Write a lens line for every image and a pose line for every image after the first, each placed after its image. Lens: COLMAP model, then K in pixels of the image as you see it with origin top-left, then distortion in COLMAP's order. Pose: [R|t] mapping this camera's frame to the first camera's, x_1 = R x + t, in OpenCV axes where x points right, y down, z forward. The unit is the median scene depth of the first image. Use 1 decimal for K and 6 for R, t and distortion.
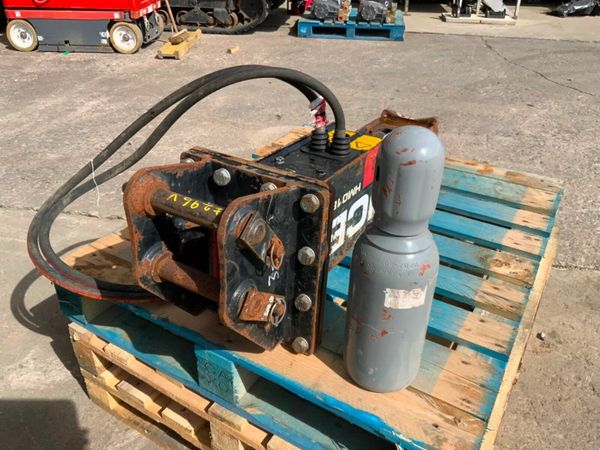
lens RADIAL K [[500.1, 0, 300.0], [0, 500.1, 225.0], [0, 0, 1]] dist [0.050420, -0.090174]
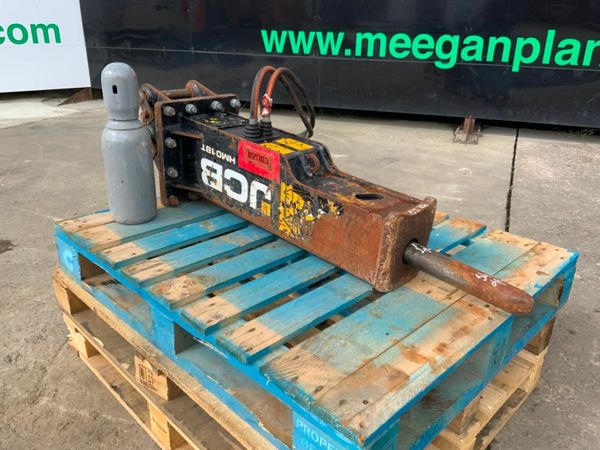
lens RADIAL K [[497.8, 0, 300.0], [0, 497.8, 225.0], [0, 0, 1]] dist [0.104701, -0.200540]
pose [[-0.233621, 0.355114, -0.905160, 1.337463], [-0.531619, 0.732807, 0.424706, -0.602583], [0.814127, 0.580420, 0.017586, 1.228420]]
